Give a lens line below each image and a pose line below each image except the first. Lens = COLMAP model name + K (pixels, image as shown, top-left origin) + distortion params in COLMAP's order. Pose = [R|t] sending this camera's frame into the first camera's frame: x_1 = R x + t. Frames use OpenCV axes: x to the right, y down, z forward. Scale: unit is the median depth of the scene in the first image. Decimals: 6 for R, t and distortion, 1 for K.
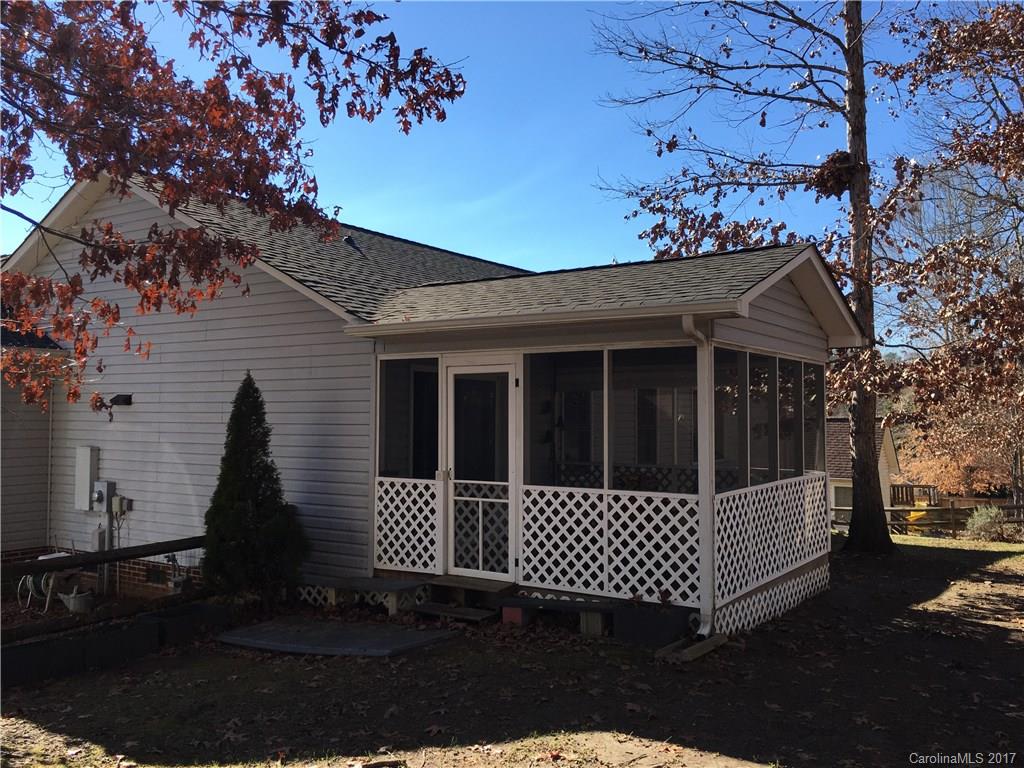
lens RADIAL K [[871.2, 0, 512.0], [0, 871.2, 384.0], [0, 0, 1]] dist [0.078042, -0.082457]
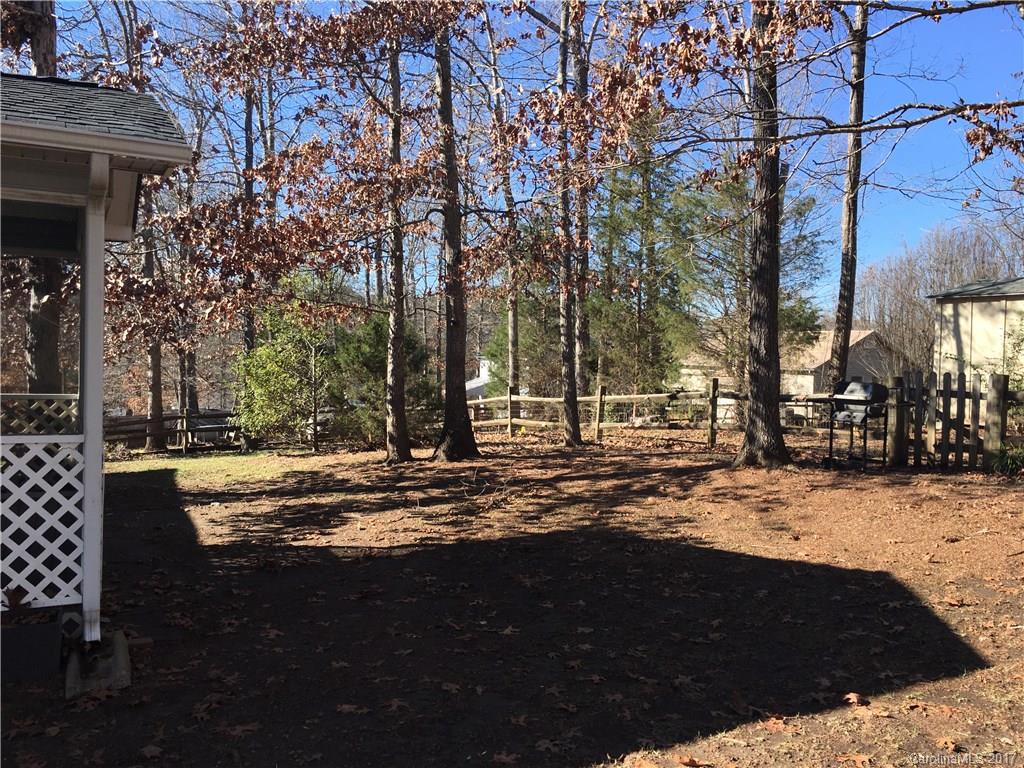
lens RADIAL K [[871.2, 0, 512.0], [0, 871.2, 384.0], [0, 0, 1]] dist [0.078042, -0.082457]
pose [[0.503265, -0.018319, 0.863938, -0.219372], [-0.058136, 0.996792, 0.055001, 0.037041], [-0.862174, -0.077906, 0.500586, 0.435420]]
